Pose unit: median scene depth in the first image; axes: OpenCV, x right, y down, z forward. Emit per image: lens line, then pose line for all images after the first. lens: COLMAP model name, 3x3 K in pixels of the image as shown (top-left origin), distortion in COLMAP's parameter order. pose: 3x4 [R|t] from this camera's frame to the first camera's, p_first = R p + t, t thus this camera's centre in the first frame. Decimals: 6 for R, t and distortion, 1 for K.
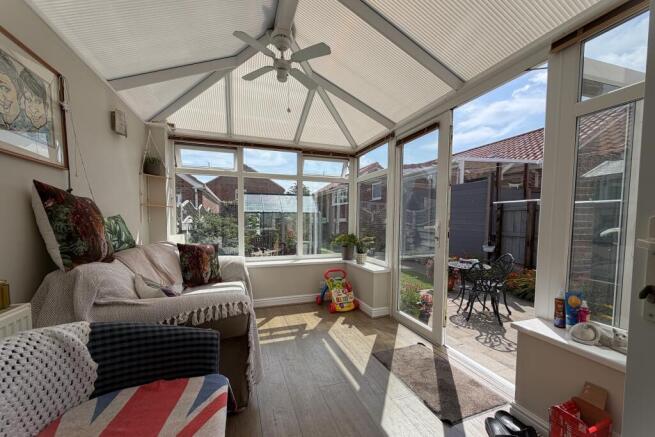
lens RADIAL K [[254.7, 0, 328.3], [0, 254.7, 220.8], [0, 0, 1]] dist [-0.000081, -0.000039]
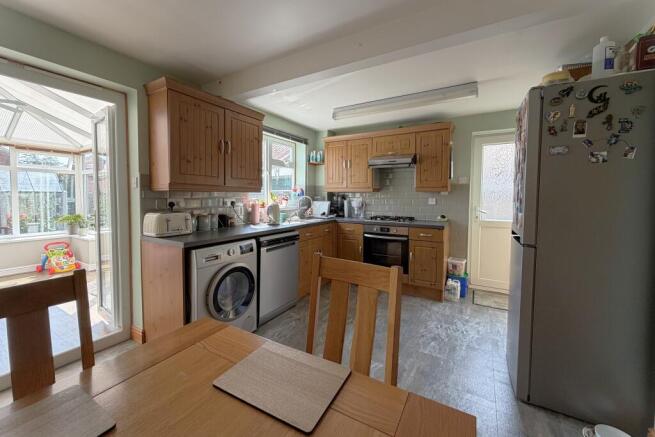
lens RADIAL K [[254.7, 0, 334.4], [0, 254.7, 202.2], [0, 0, 1]] dist [-0.000081, -0.000039]
pose [[0.754565, -0.012309, 0.656110, 0.232847], [-0.009799, 0.999501, 0.030020, -0.064434], [-0.656152, -0.029081, 0.754068, -0.857792]]
